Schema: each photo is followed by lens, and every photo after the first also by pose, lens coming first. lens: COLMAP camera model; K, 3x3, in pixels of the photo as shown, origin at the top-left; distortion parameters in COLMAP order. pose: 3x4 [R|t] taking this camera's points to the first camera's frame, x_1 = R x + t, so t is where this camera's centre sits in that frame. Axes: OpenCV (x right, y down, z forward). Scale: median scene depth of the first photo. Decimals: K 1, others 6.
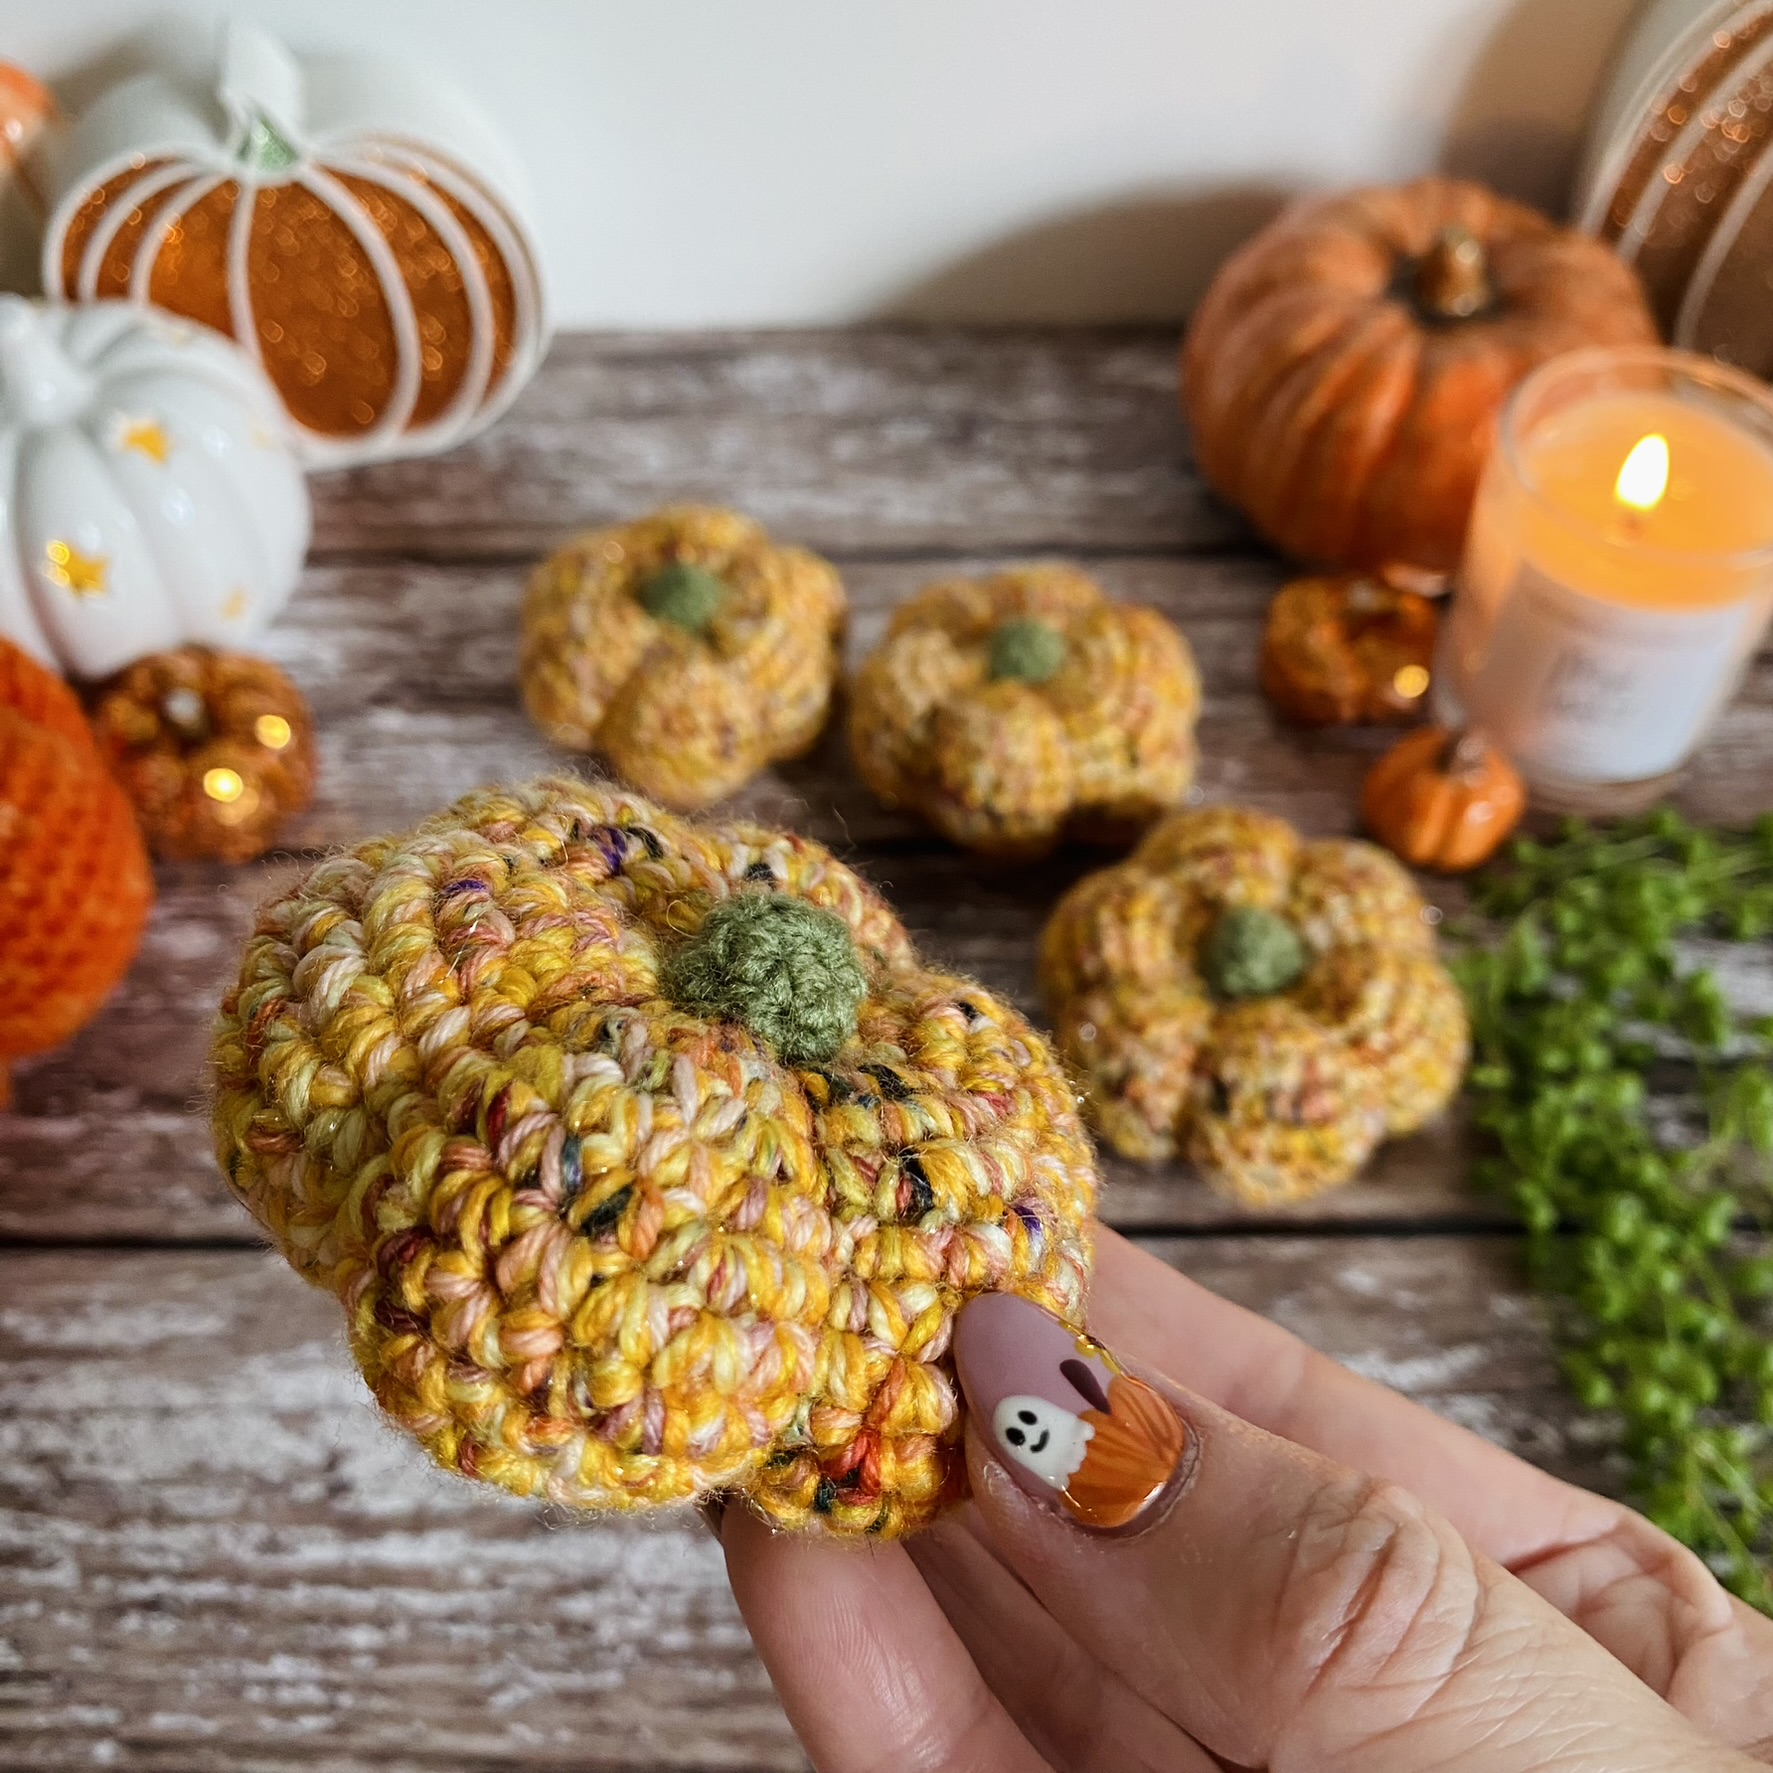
lens RADIAL K [[1864.9, 0, 915.5], [0, 1864.9, 819.6], [0, 0, 1]] dist [-0.032545, 0.008826]
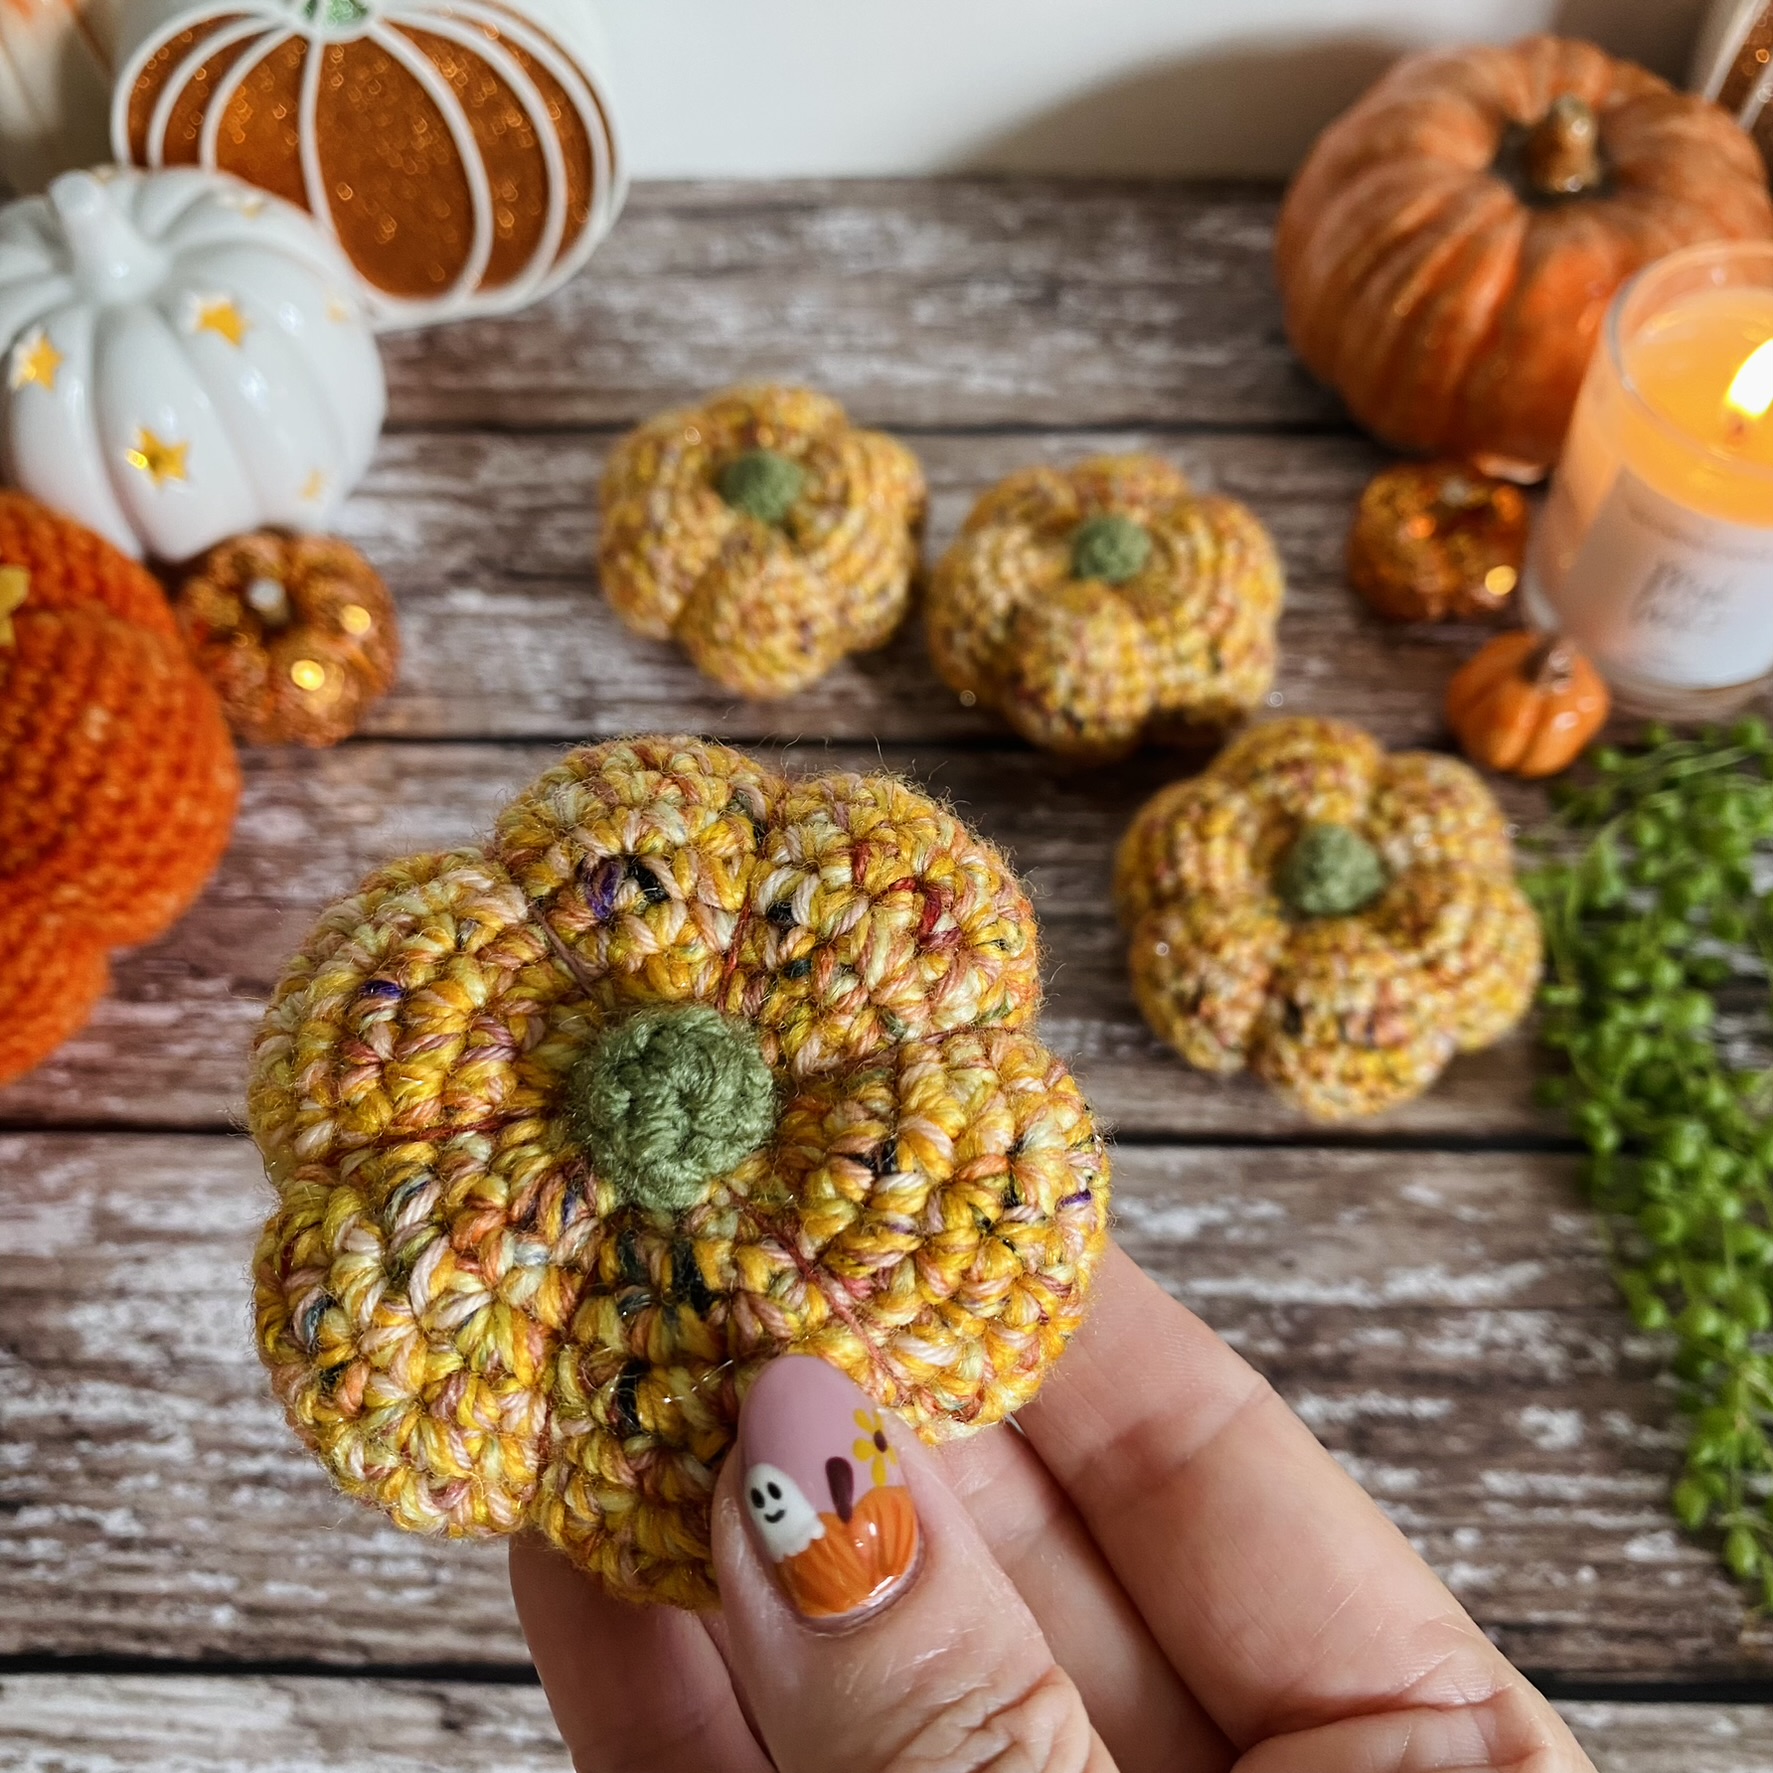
lens RADIAL K [[1864.9, 0, 915.5], [0, 1864.9, 819.6], [0, 0, 1]] dist [-0.032545, 0.008826]
pose [[0.999362, 0.018944, -0.030294, -0.010690], [-0.015284, 0.993039, 0.116793, -0.061550], [0.032295, -0.116255, 0.992694, 0.001507]]
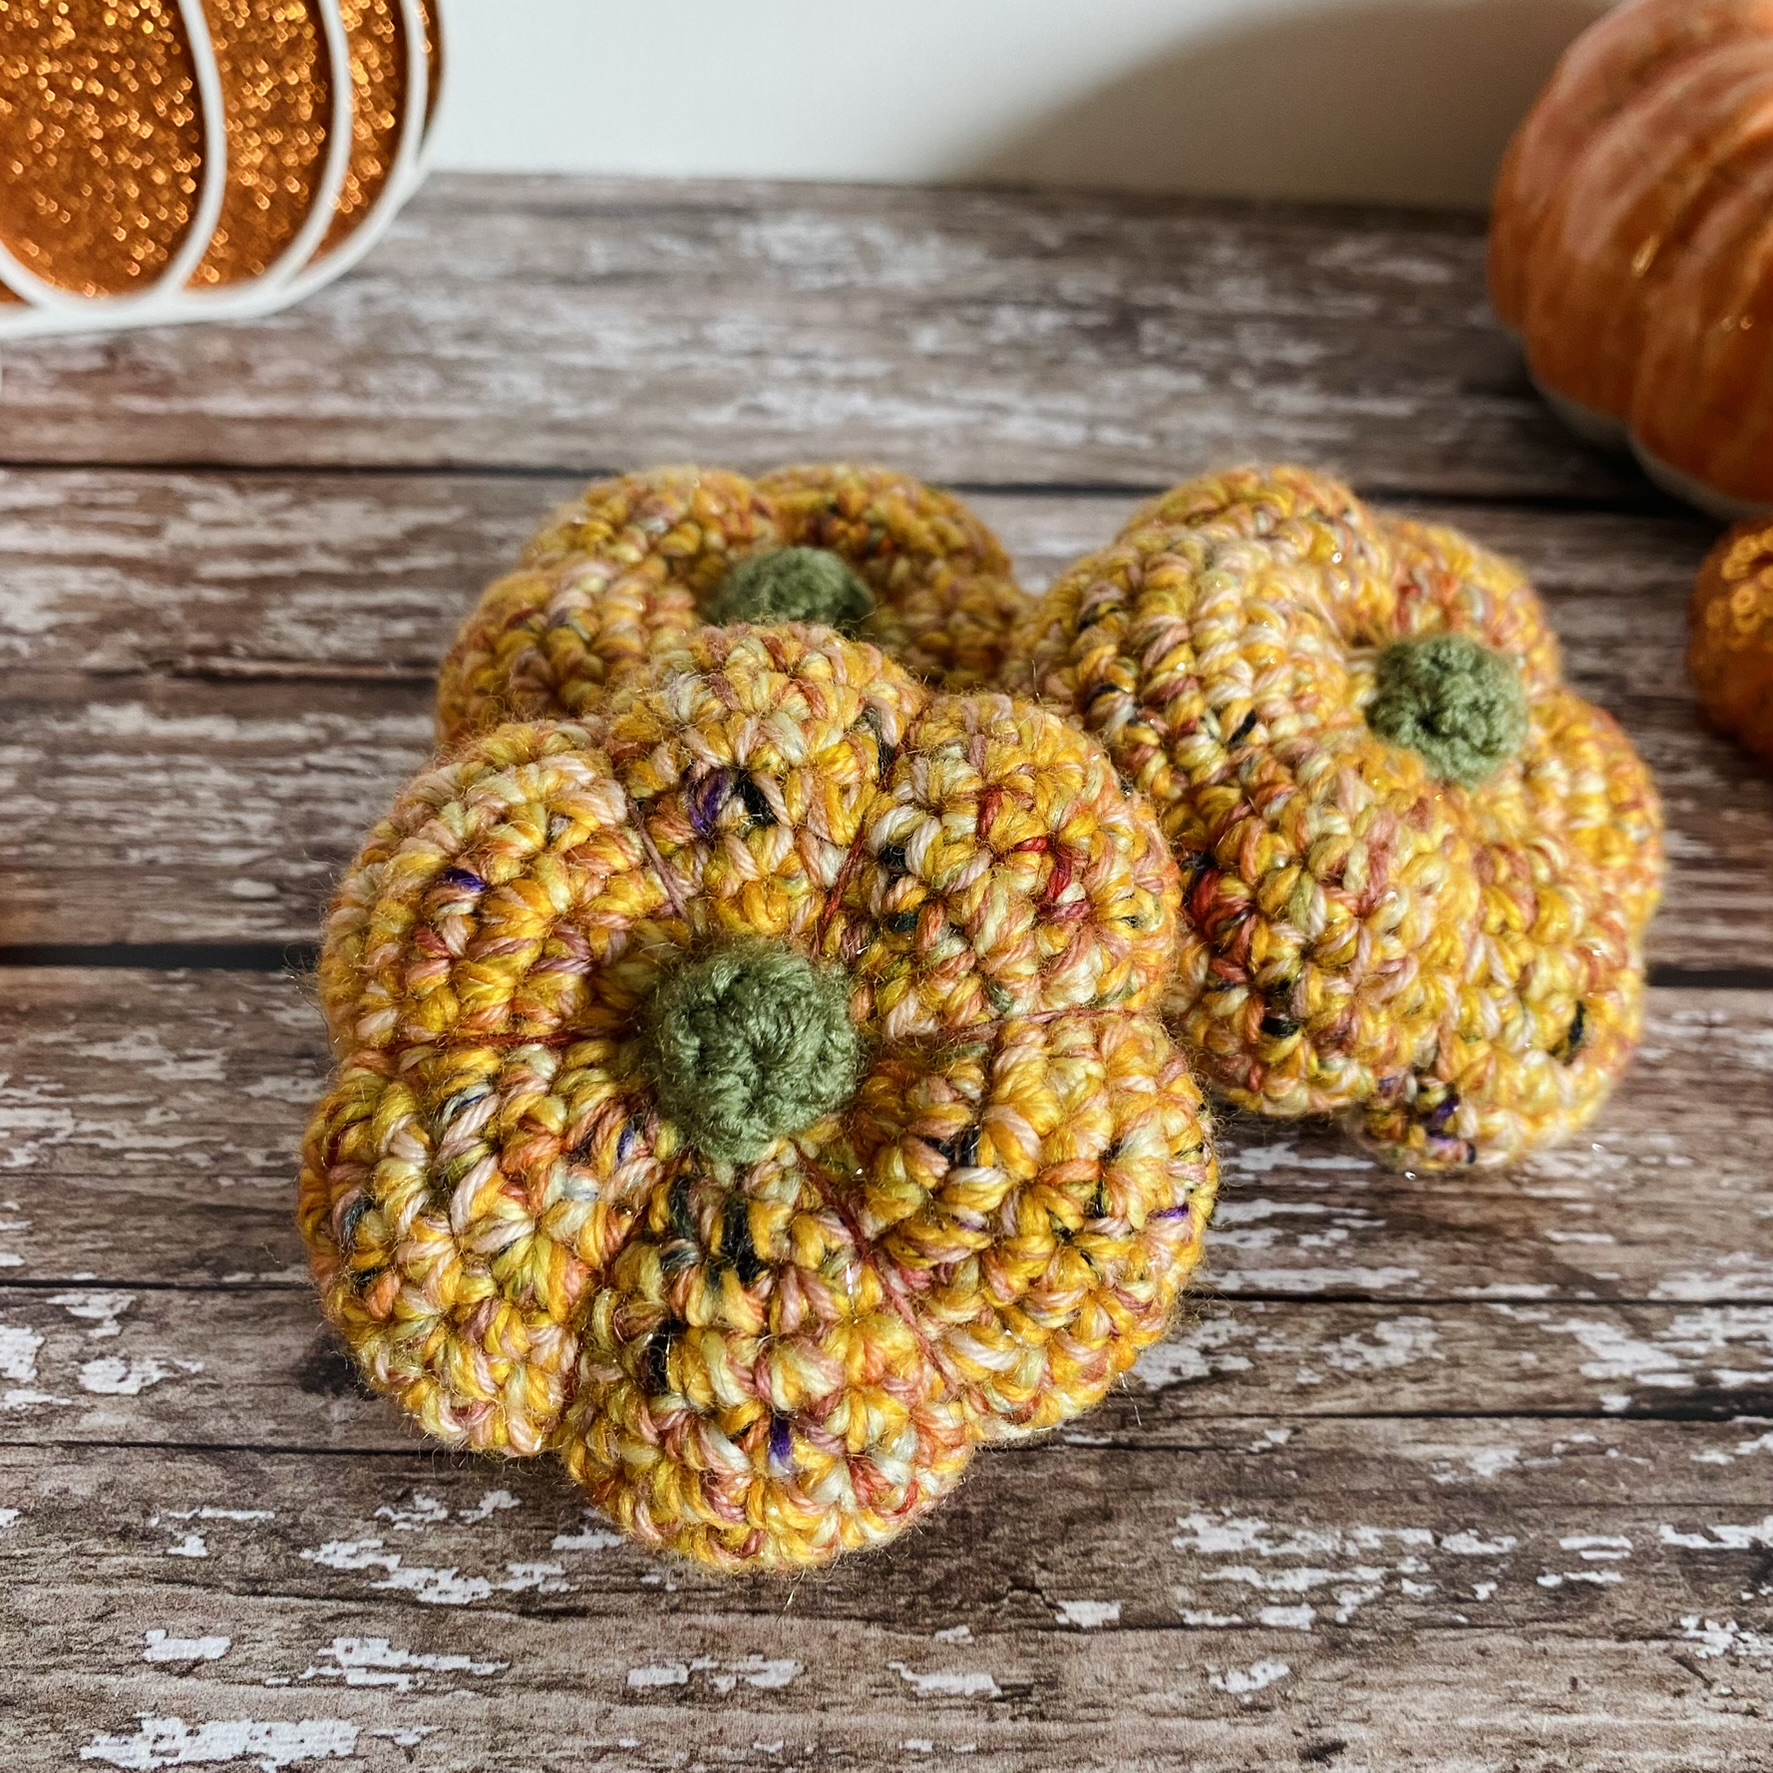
lens RADIAL K [[2004.0, 0, 937.1], [0, 2004.0, 833.7], [0, 0, 1]] dist [-0.066561, 0.053412]
pose [[0.998109, 0.025614, 0.055878, -0.084611], [-0.019674, 0.994344, -0.104365, 0.038564], [-0.058235, 0.103068, 0.992968, 0.453784]]
